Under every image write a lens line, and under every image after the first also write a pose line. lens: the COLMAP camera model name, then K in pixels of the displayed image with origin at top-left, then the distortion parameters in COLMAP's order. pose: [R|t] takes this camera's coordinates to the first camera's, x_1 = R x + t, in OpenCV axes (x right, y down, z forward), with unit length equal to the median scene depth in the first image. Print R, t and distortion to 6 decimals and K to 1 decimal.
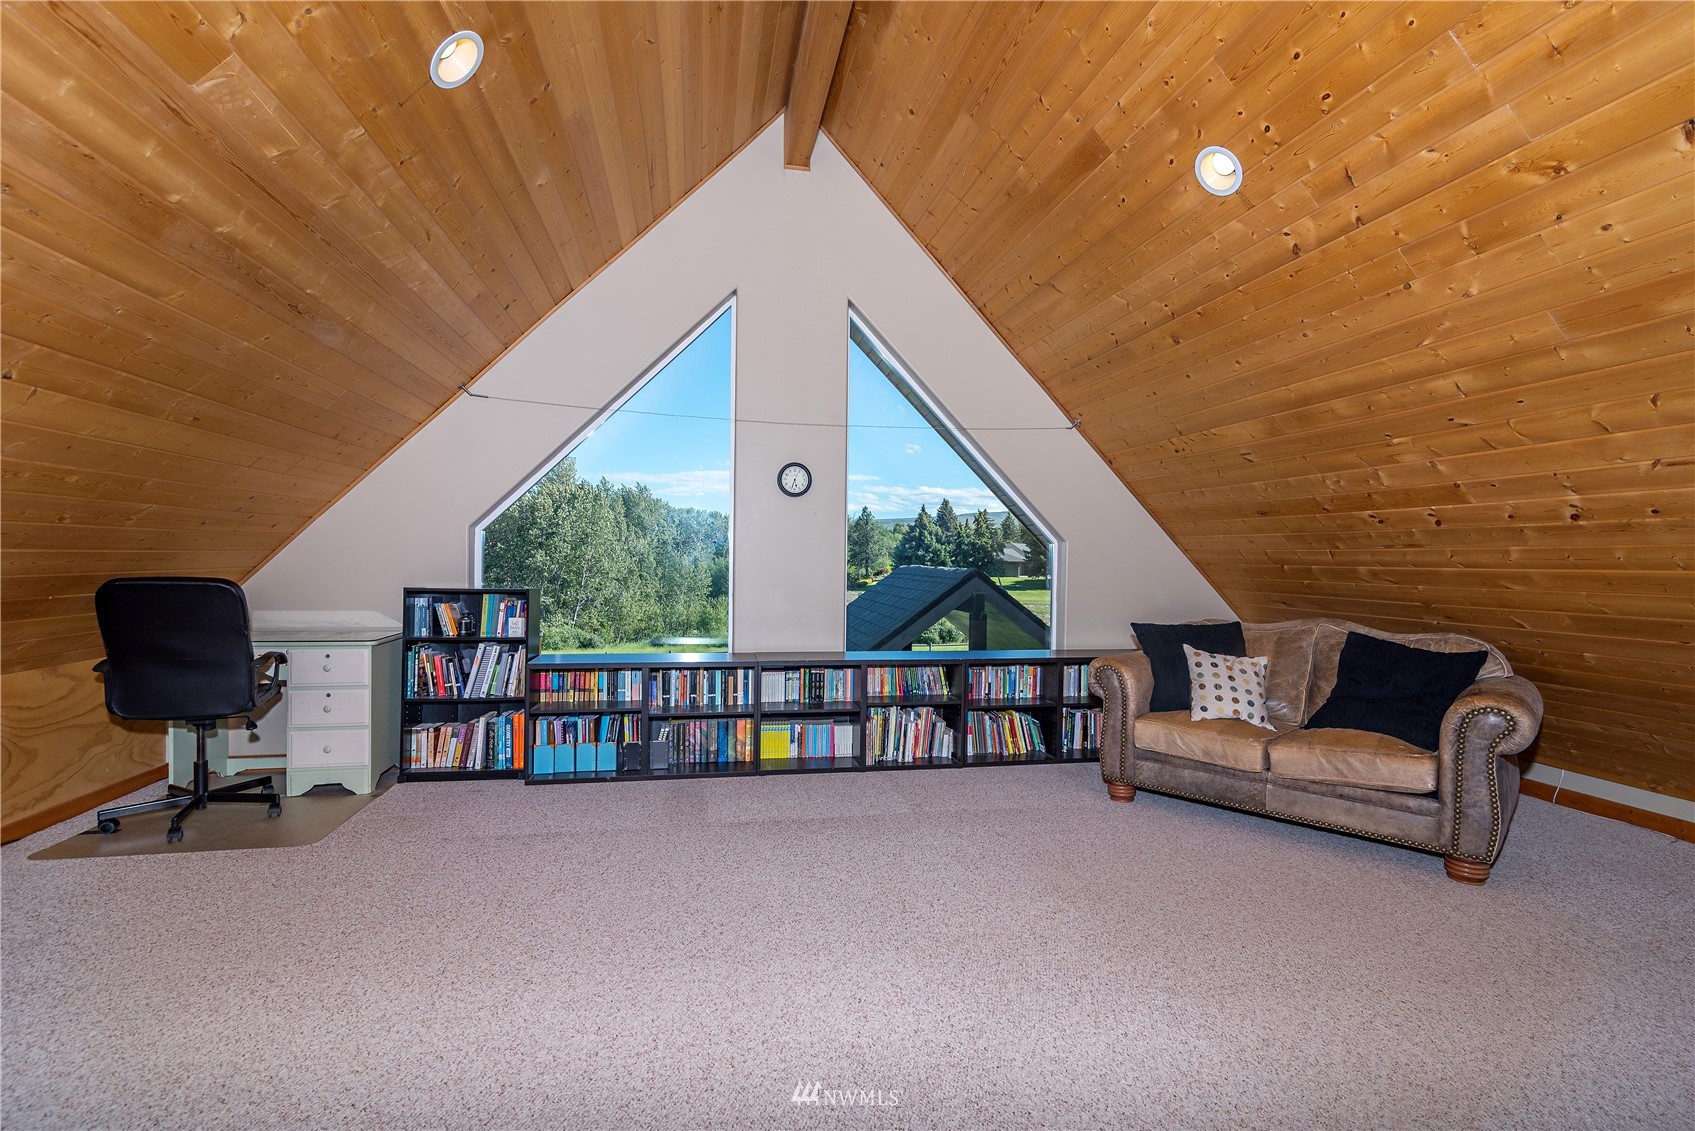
lens RADIAL K [[774.2, 0, 849.4], [0, 774.2, 560.8], [0, 0, 1]] dist [0.017473, 0.000643]
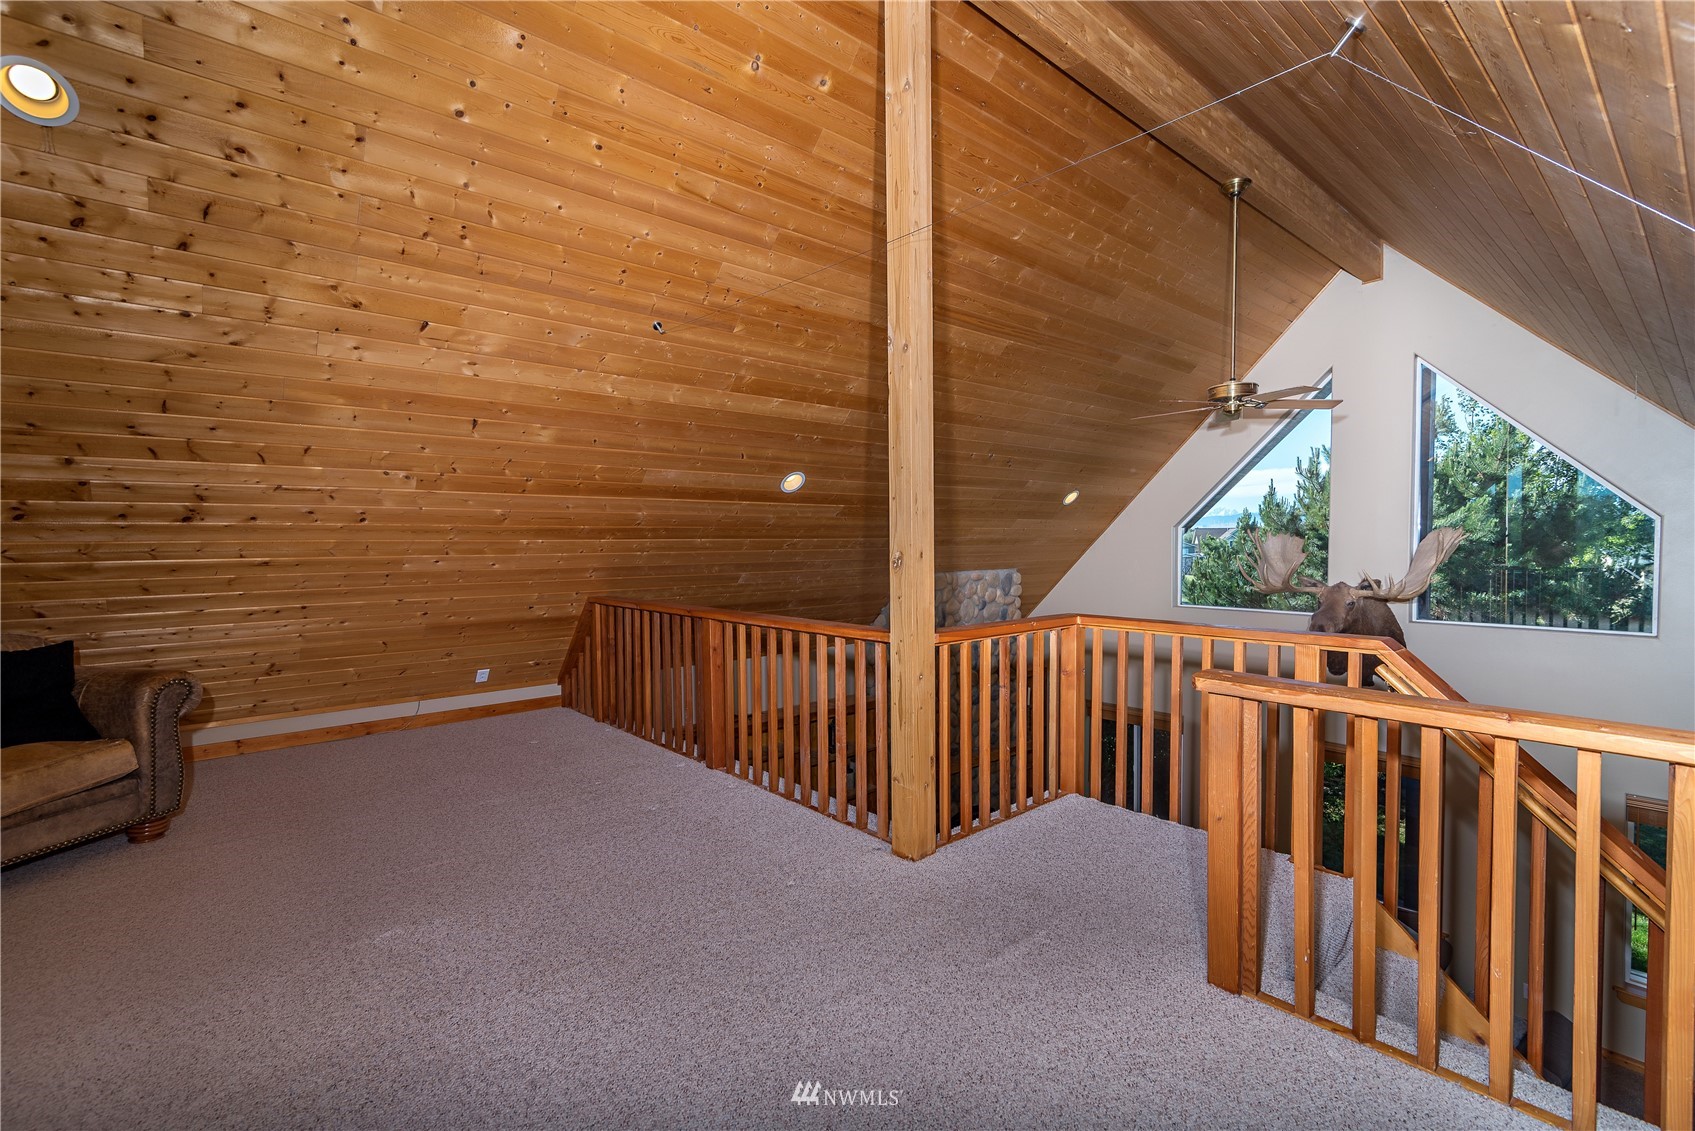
lens RADIAL K [[774.2, 0, 849.7], [0, 774.2, 566.8], [0, 0, 1]] dist [0.017473, 0.000643]
pose [[-0.499500, -0.027487, 0.865878, -0.637105], [0.008762, 0.999285, 0.036776, -0.010699], [-0.866270, 0.025956, -0.498902, 0.667708]]
